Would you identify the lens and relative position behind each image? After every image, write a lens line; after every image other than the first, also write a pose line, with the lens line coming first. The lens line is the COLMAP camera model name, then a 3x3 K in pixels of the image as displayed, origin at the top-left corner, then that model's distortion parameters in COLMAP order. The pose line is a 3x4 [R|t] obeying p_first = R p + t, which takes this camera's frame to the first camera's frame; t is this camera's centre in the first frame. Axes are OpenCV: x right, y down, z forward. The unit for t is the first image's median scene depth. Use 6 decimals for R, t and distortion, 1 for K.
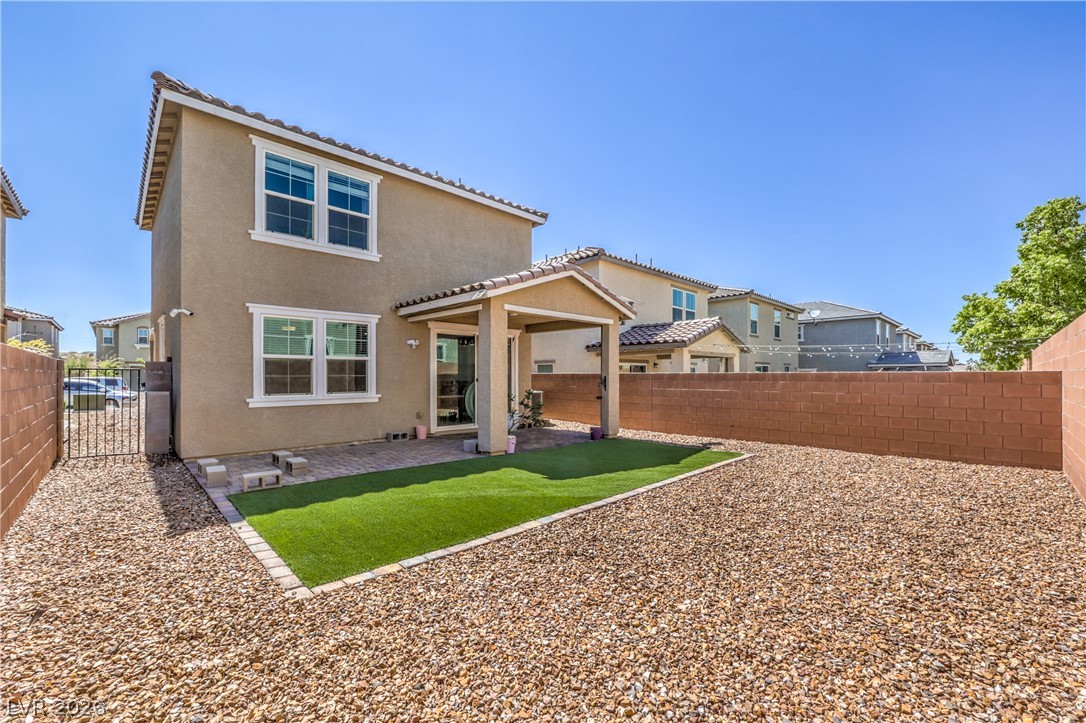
lens RADIAL K [[438.7, 0, 543.5], [0, 438.7, 372.4], [0, 0, 1]] dist [-0.005750, 0.000909]
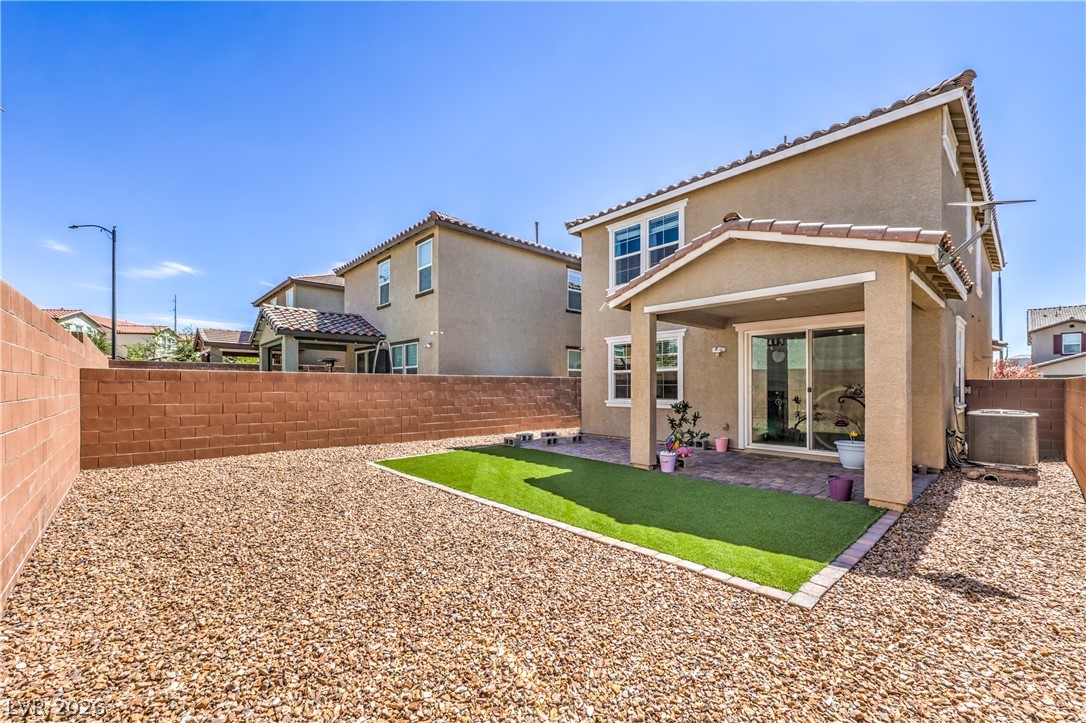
lens RADIAL K [[438.7, 0, 546.5], [0, 438.7, 381.5], [0, 0, 1]] dist [-0.005750, 0.000909]
pose [[-0.016530, -0.010120, -0.999812, 0.779958], [0.006873, 0.999924, -0.010235, 0.008320], [0.999840, -0.007041, -0.016460, 0.747625]]
